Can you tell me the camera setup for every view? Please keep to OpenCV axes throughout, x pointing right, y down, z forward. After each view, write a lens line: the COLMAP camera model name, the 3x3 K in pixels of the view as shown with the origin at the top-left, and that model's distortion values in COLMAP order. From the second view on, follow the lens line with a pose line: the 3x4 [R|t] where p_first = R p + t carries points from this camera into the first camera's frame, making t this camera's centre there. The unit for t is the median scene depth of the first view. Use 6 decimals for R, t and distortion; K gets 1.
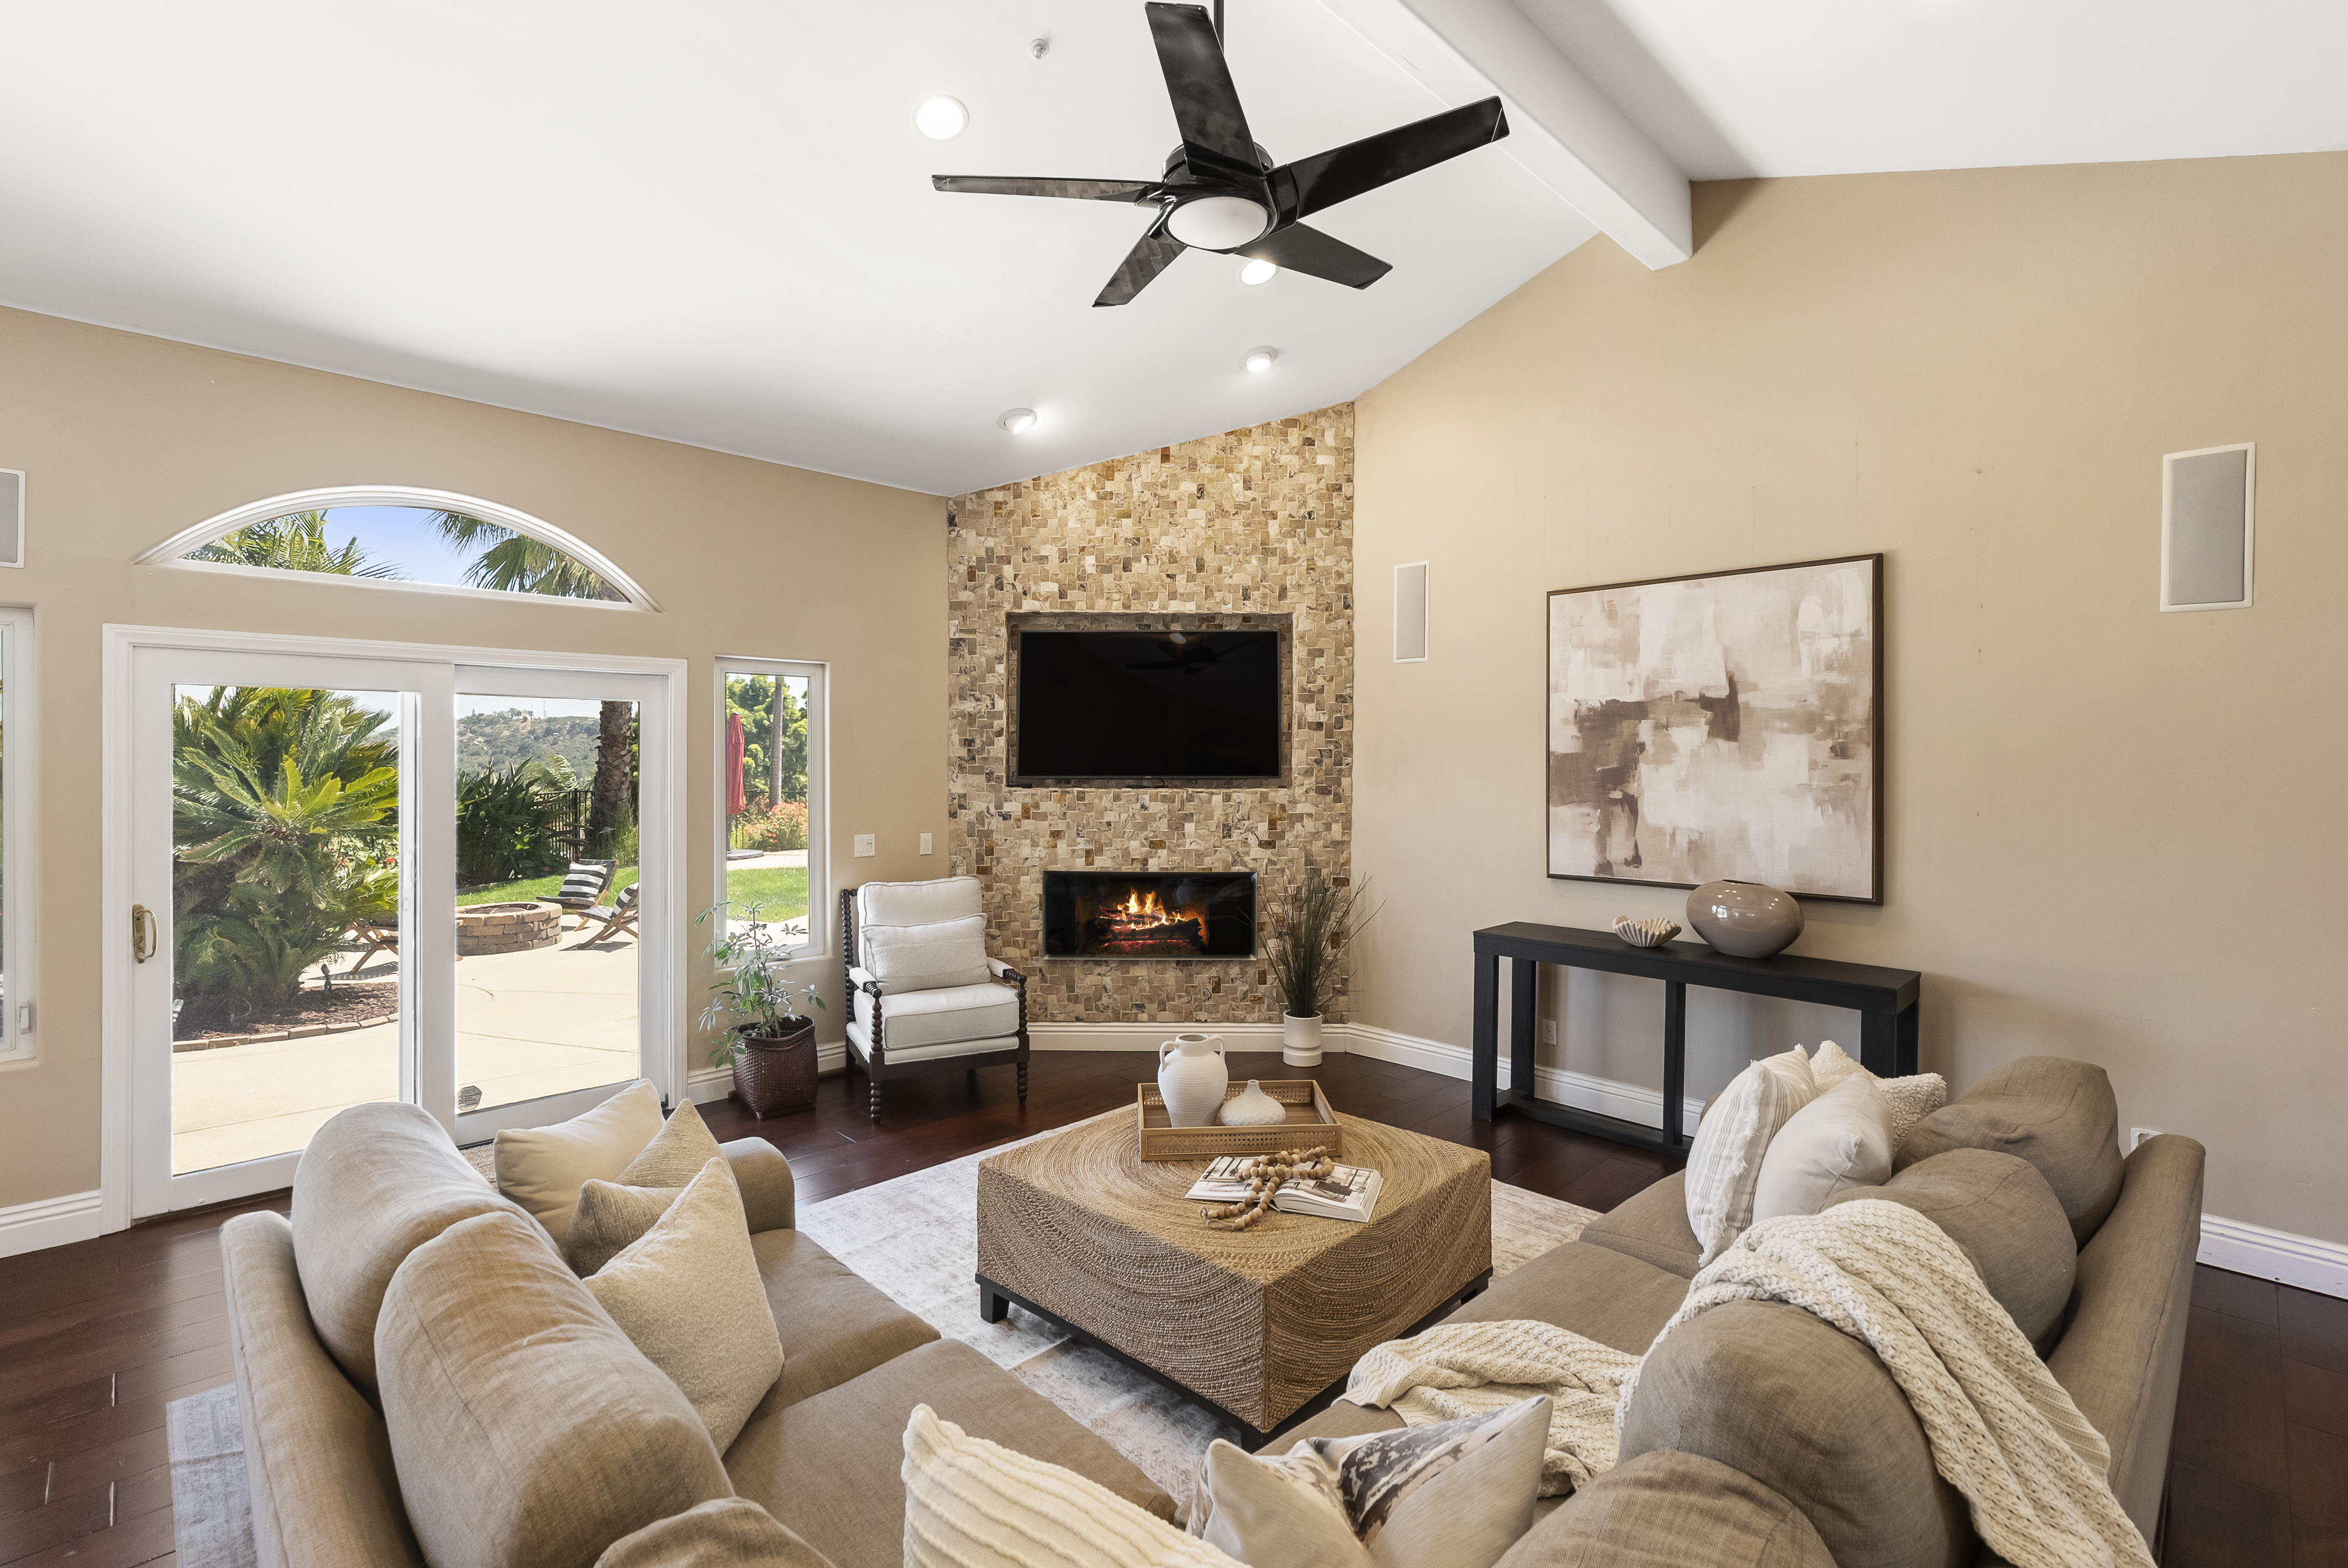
lens RADIAL K [[1092.3, 0, 1193.6], [0, 1092.3, 769.8], [0, 0, 1]] dist [-0.006449, 0.001252]
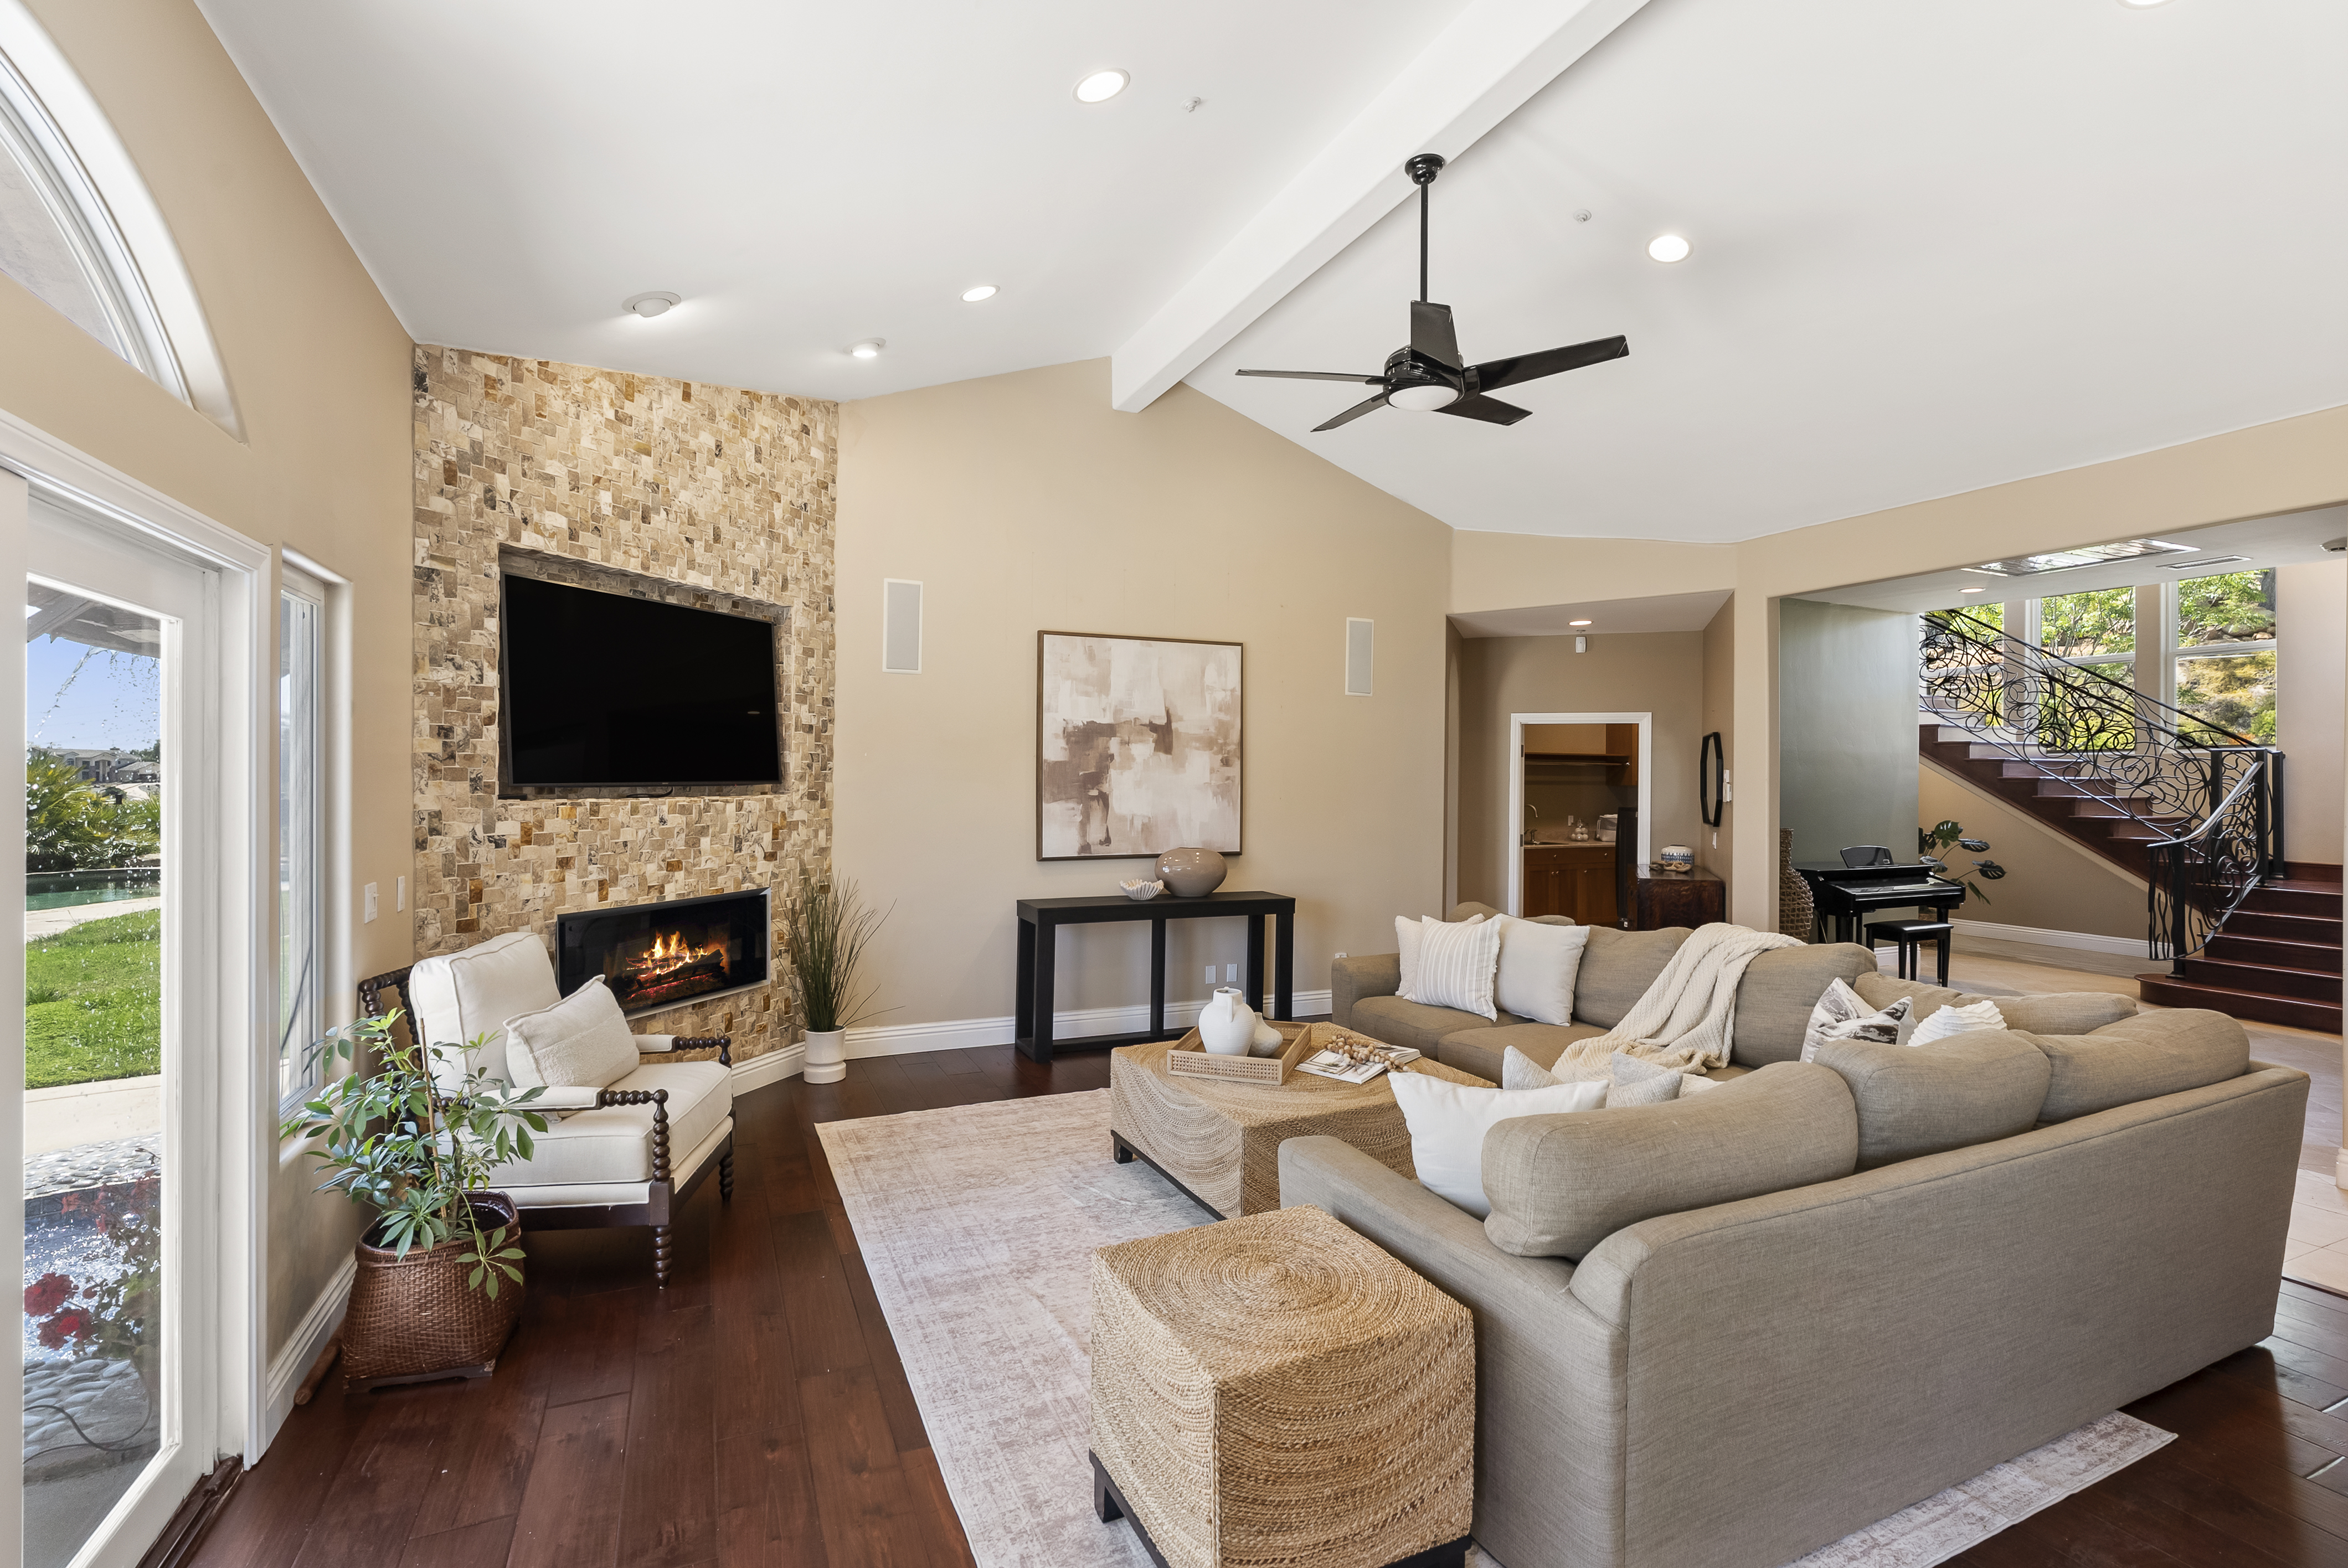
lens RADIAL K [[1092.3, 0, 1175.7], [0, 1092.3, 778.7], [0, 0, 1]] dist [-0.006449, 0.001252]
pose [[0.327075, -0.002215, 0.944996, -0.683916], [0.004544, 0.999989, 0.000771, 0.004353], [-0.944987, 0.004042, 0.327082, 0.383588]]
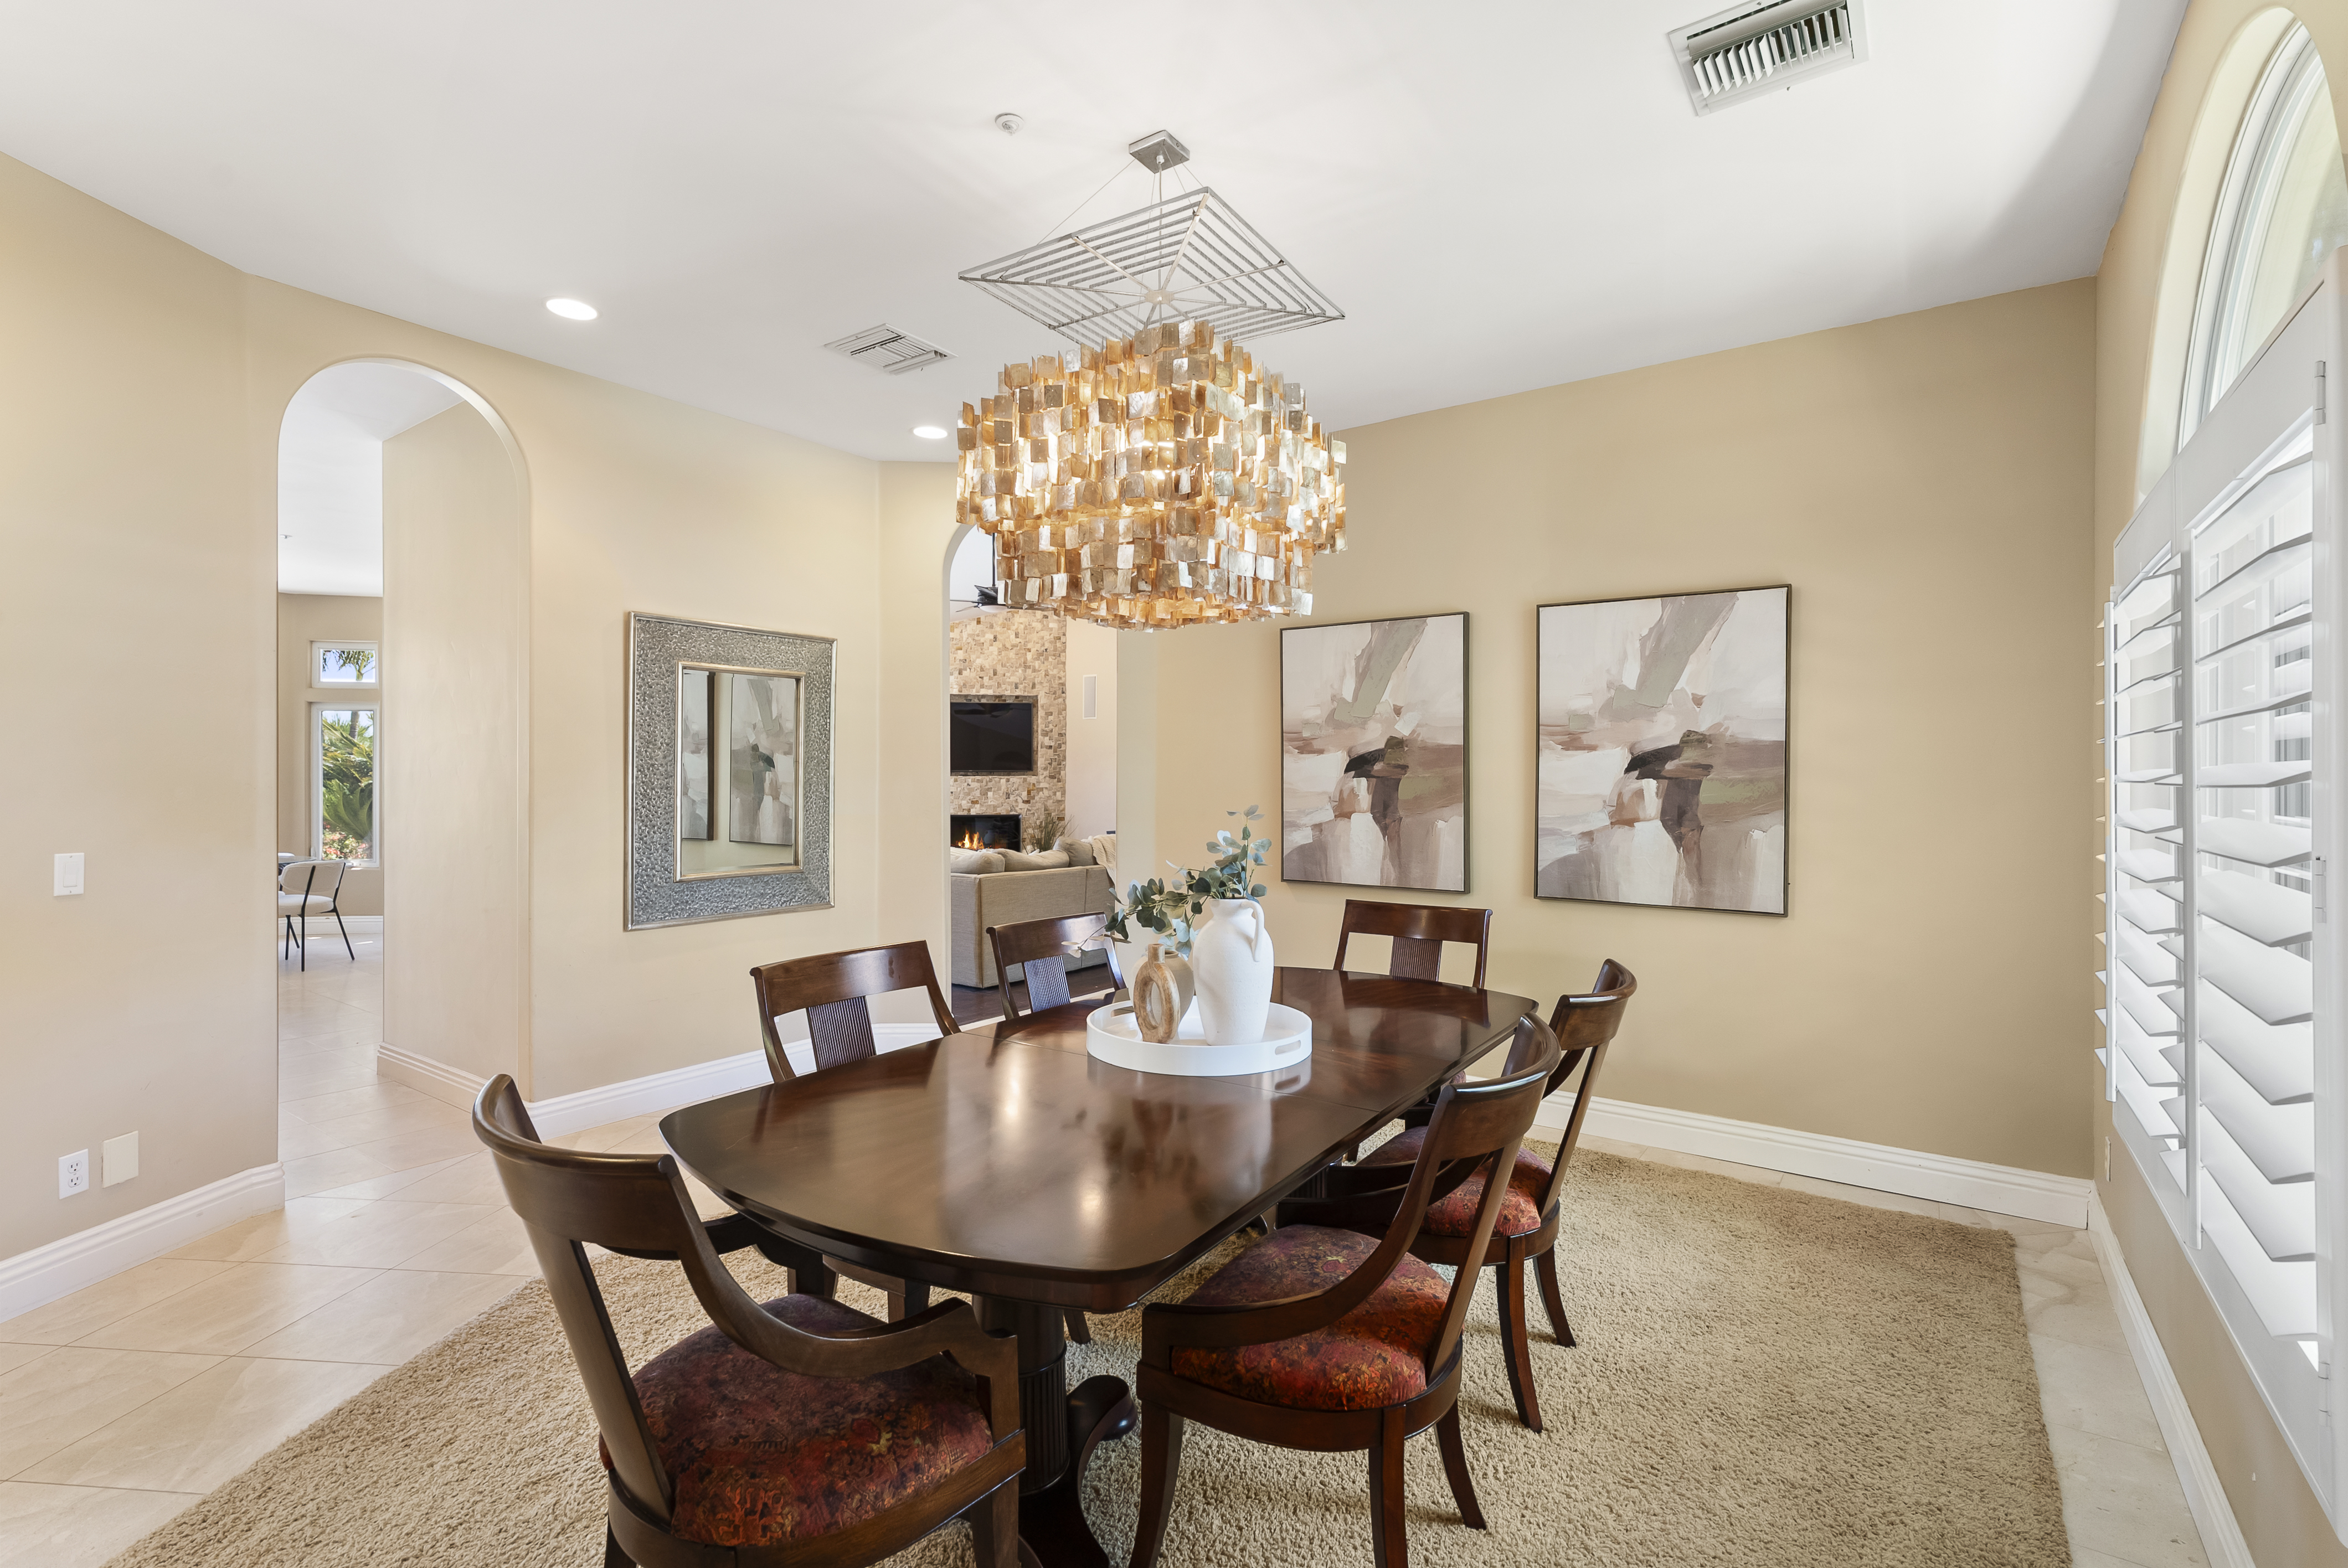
lens RADIAL K [[1092.3, 0, 1170.0], [0, 1092.3, 767.8], [0, 0, 1]] dist [-0.006449, 0.001252]
pose [[0.978135, -0.001786, 0.207963, -0.105153], [0.002097, 0.999997, -0.001273, 0.004176], [-0.207960, 0.001681, 0.978136, -1.180814]]
